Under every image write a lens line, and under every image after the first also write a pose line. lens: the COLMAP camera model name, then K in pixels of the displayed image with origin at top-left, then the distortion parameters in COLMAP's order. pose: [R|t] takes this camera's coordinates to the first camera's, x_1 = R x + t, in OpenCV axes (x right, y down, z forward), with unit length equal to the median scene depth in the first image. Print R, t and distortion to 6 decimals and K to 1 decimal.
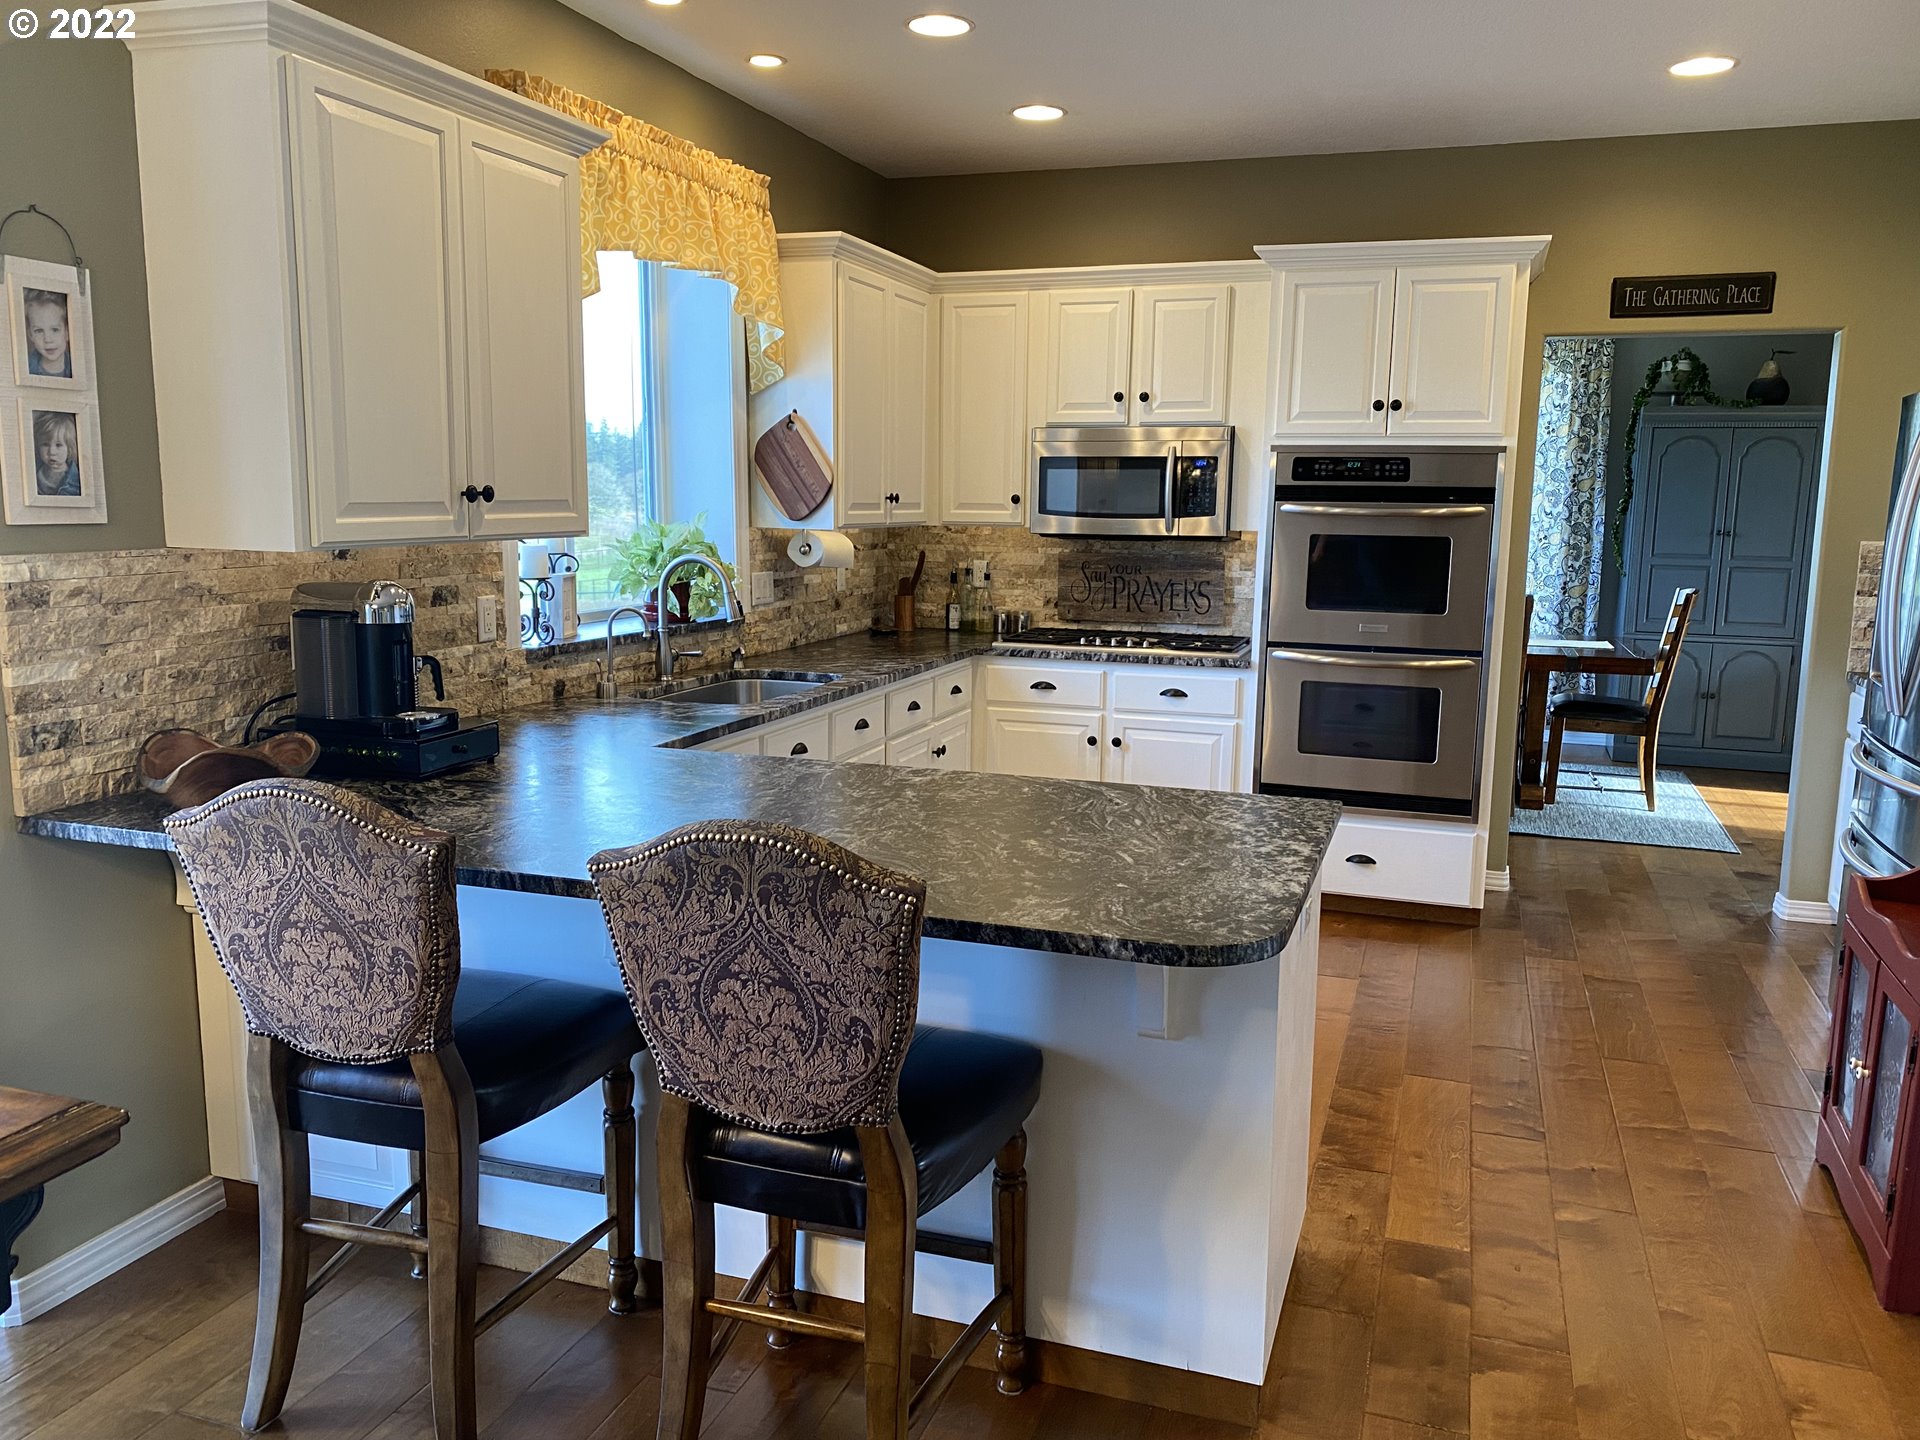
lens RADIAL K [[1519.2, 0, 960.0], [0, 1519.2, 720.0], [0, 0, 1]] dist [0.031686, -0.000639]
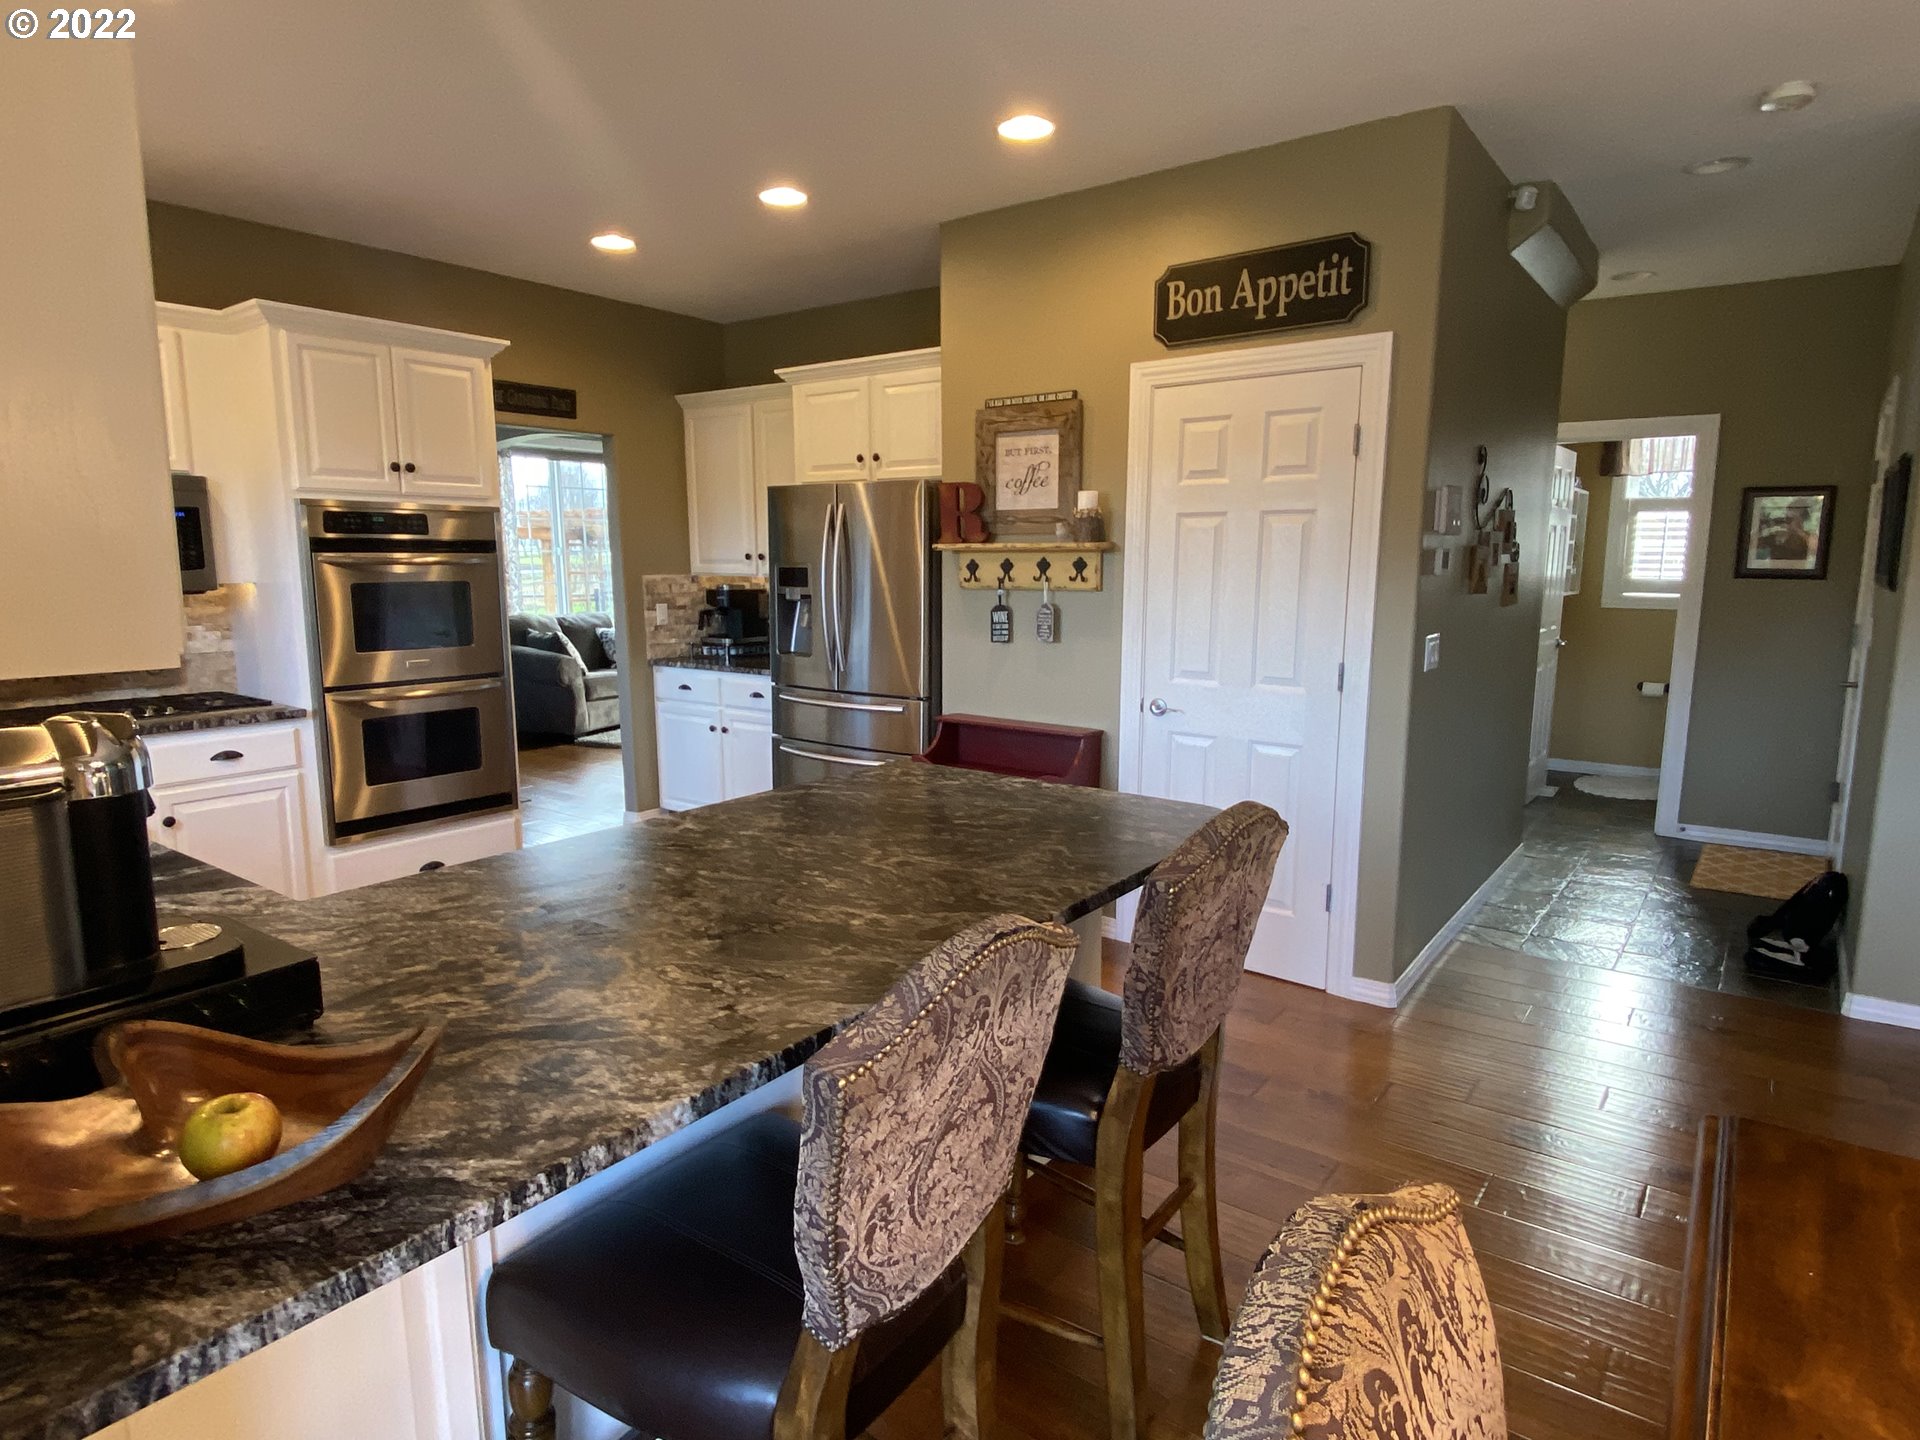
lens RADIAL K [[1107.1, 0, 956.5], [0, 1107.1, 727.9], [0, 0, 1]] dist [0.002156, -0.001526]
pose [[0.311811, -0.162333, 0.936174, -0.384605], [0.150323, 0.981316, 0.120092, -0.052152], [-0.938177, 0.103283, 0.330388, 0.353664]]
